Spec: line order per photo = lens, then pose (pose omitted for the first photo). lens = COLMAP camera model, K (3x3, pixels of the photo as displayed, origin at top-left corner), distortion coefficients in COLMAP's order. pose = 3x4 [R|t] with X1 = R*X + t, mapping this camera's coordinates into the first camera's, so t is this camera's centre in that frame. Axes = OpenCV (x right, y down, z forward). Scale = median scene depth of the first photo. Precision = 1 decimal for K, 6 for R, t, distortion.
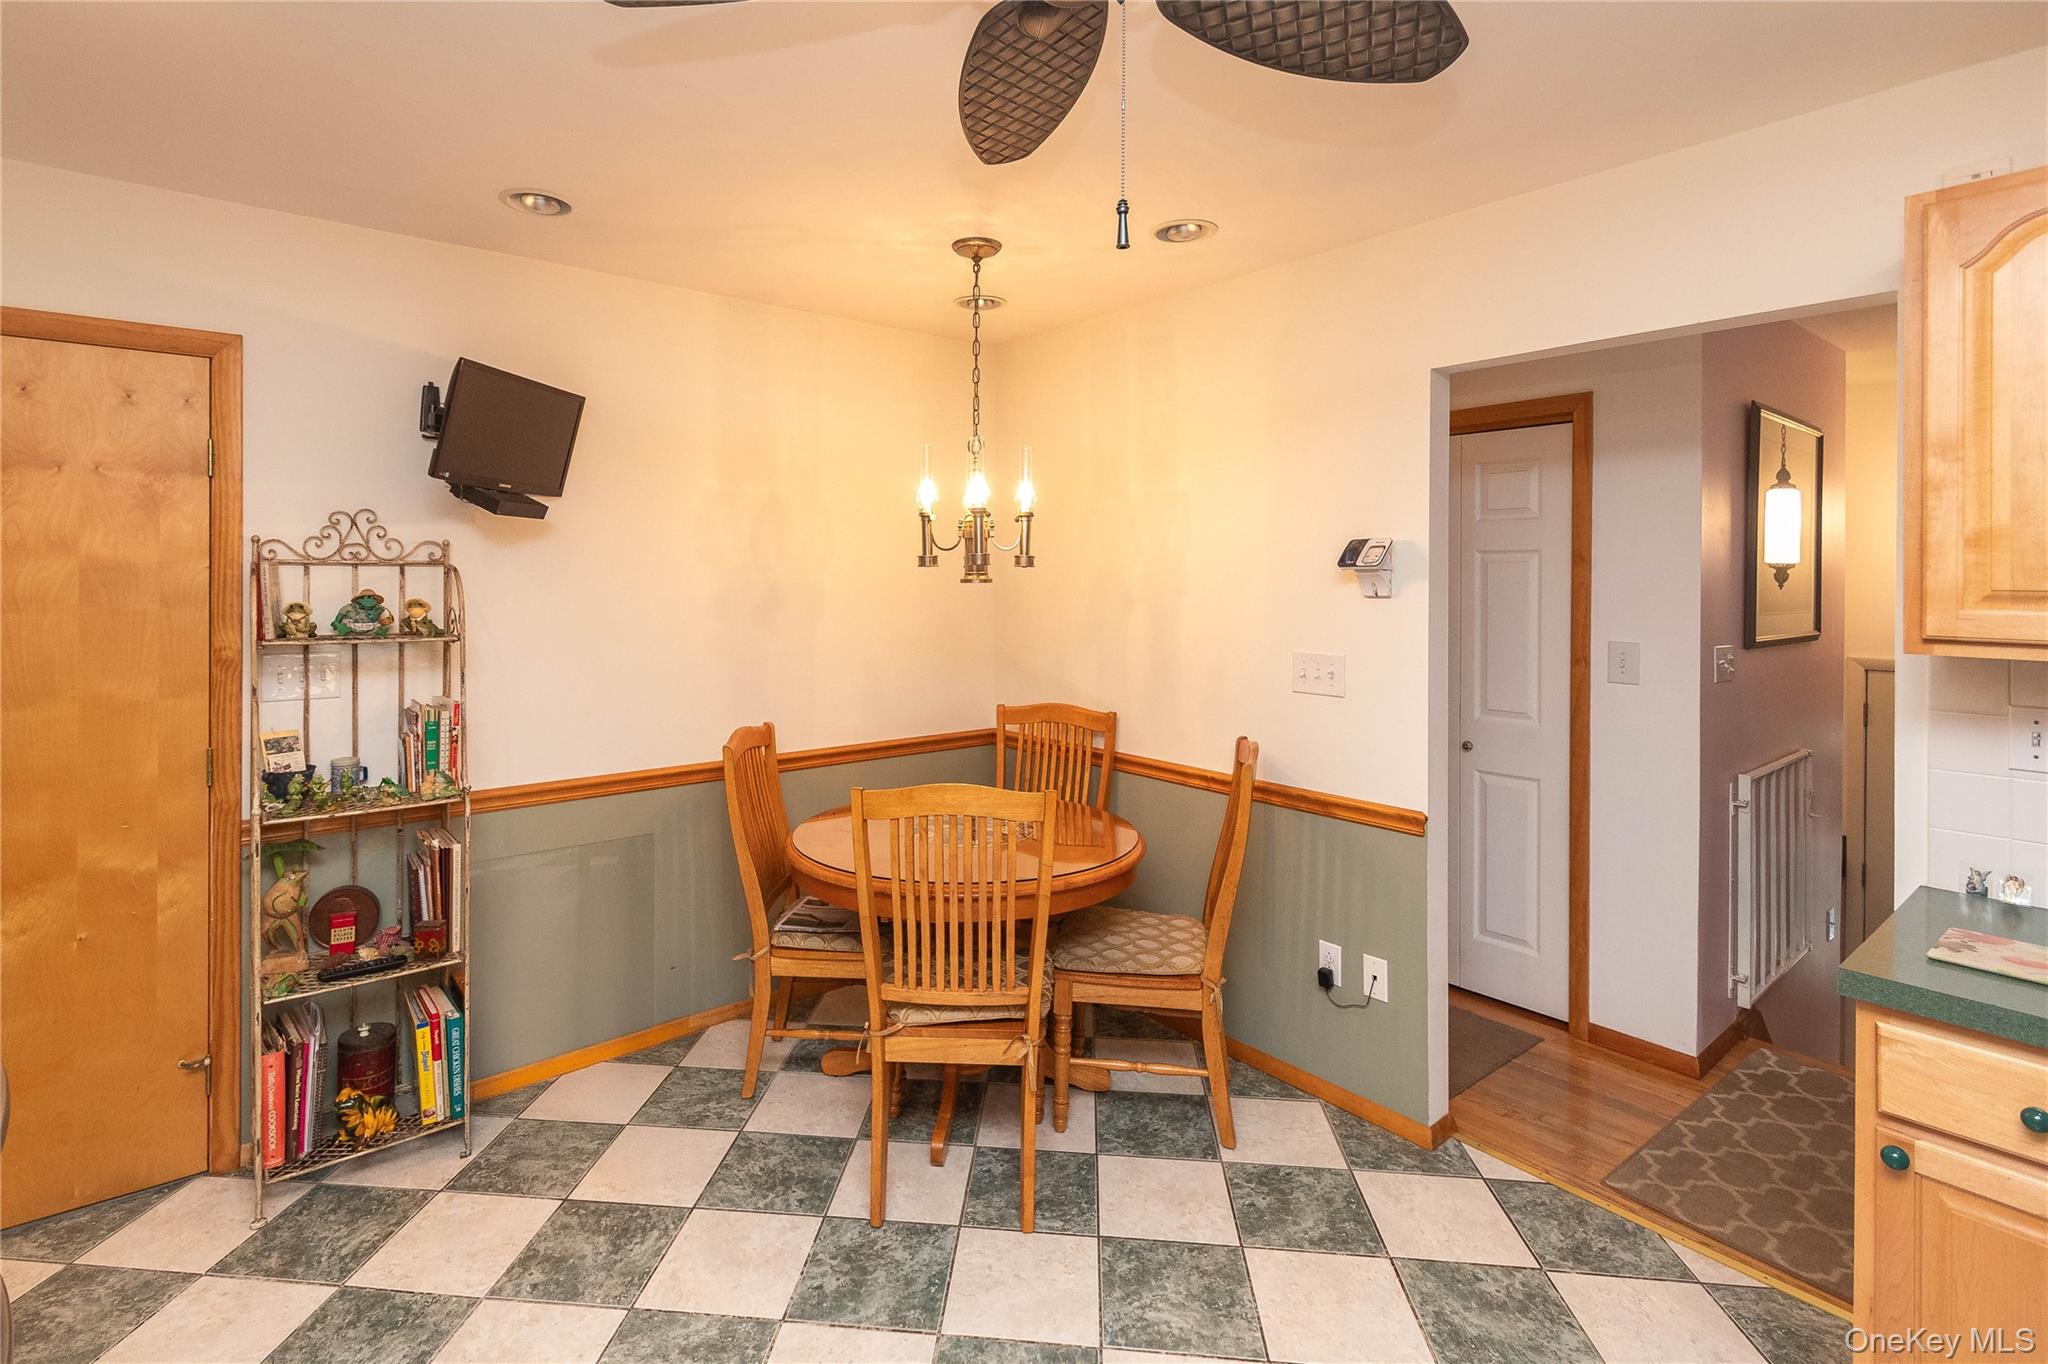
lens RADIAL K [[948.1, 0, 964.7], [0, 948.1, 574.7], [0, 0, 1]] dist [-0.001803, -0.000388]
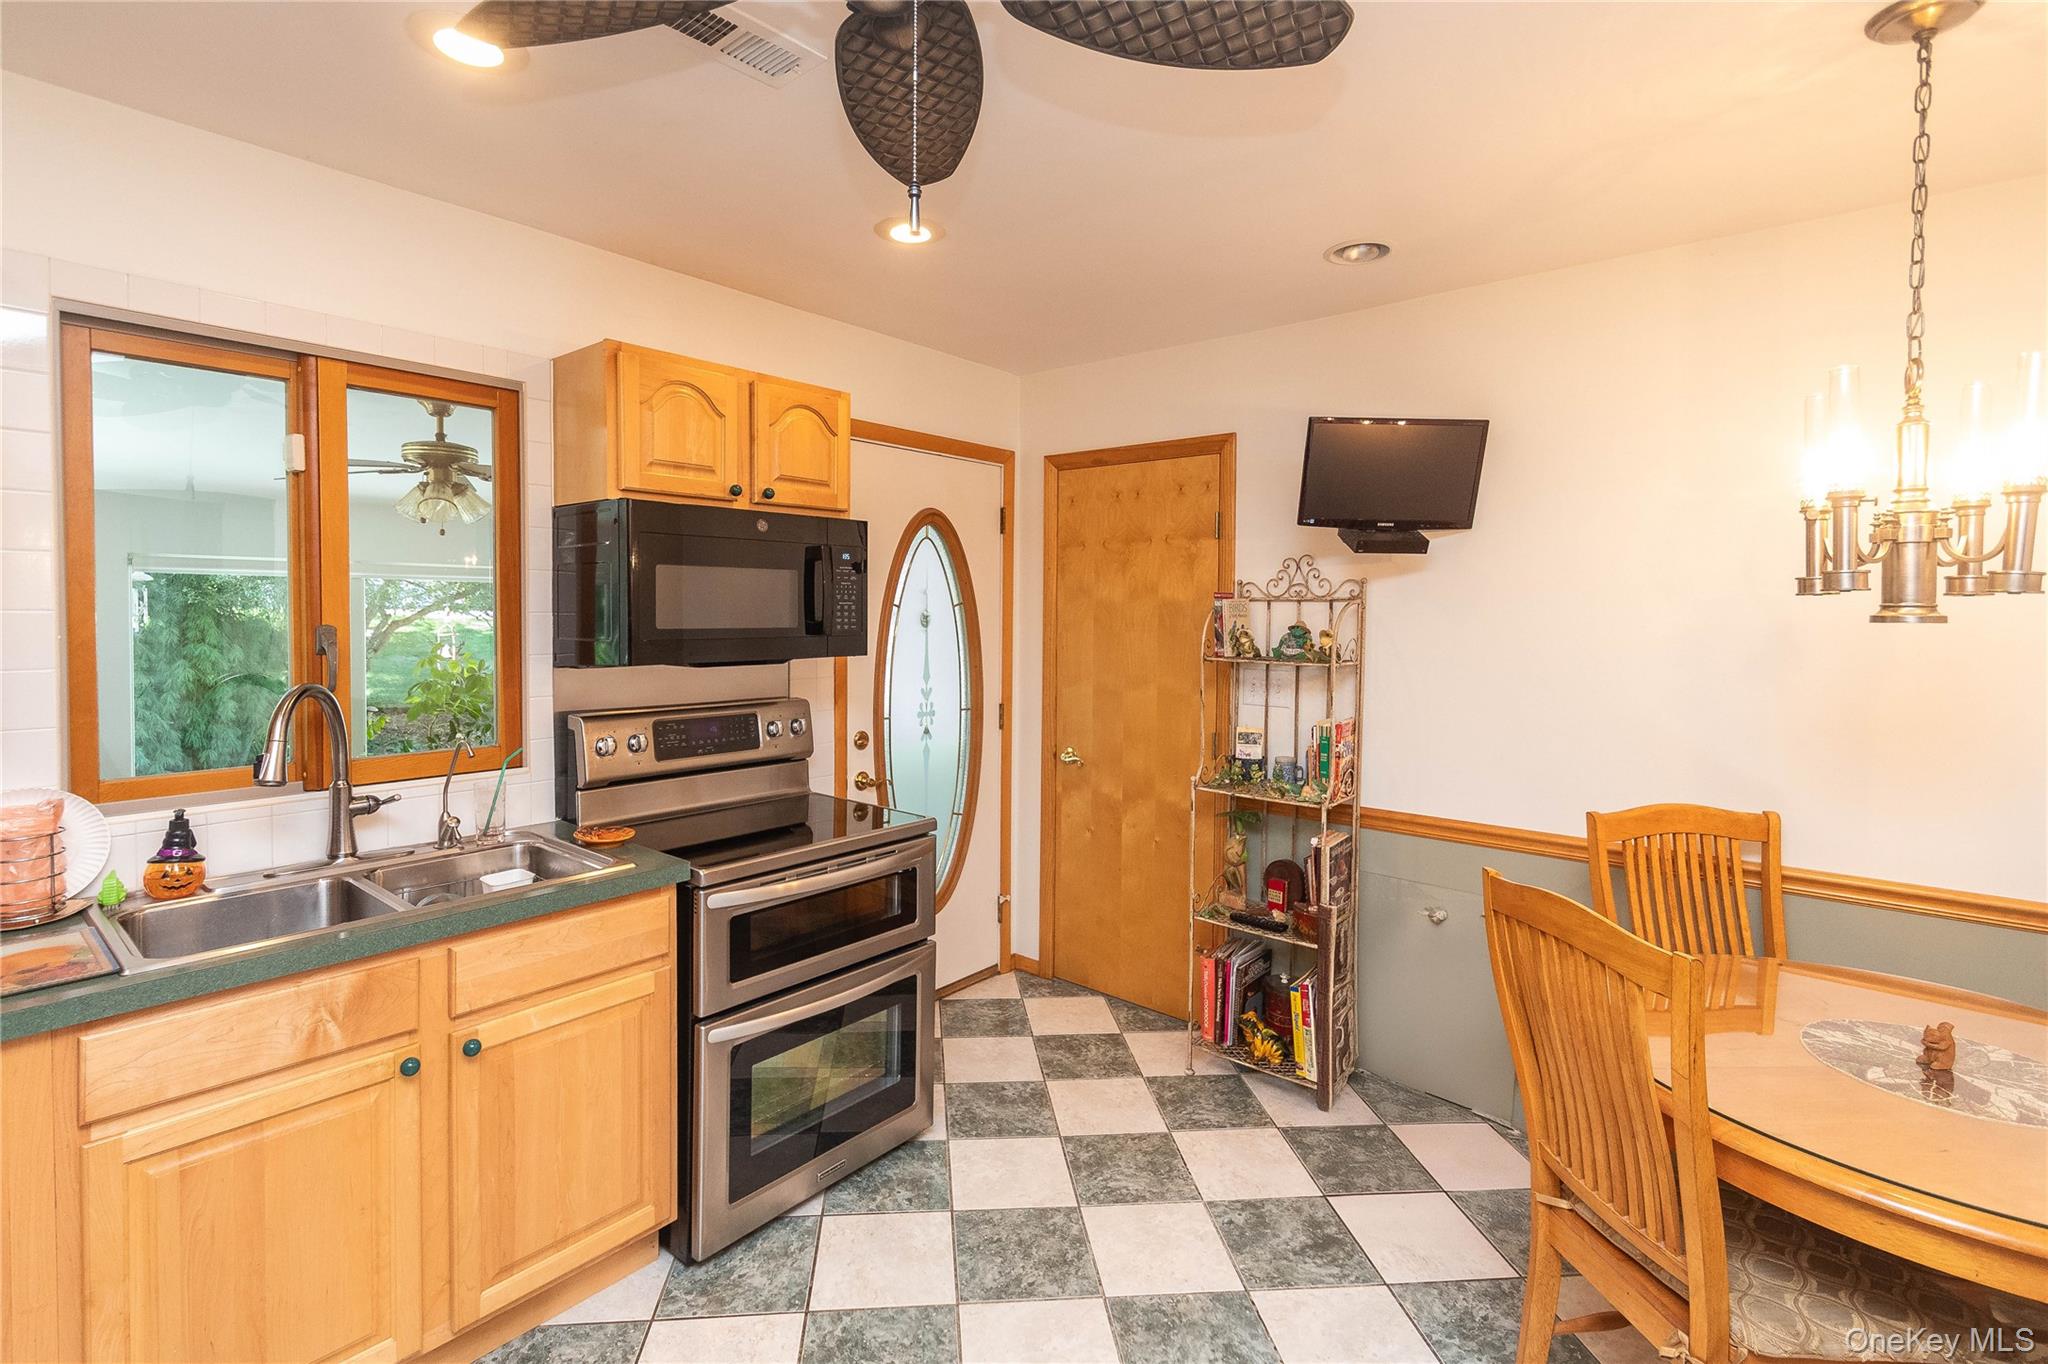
lens RADIAL K [[938.0, 0, 1023.7], [0, 938.0, 637.3], [0, 0, 1]] dist [0.003585, 0.000340]
pose [[0.211013, 0.027793, -0.977088, 0.489678], [-0.006431, 0.999614, 0.027045, 0.006142], [0.977462, 0.000577, 0.211110, 0.420270]]
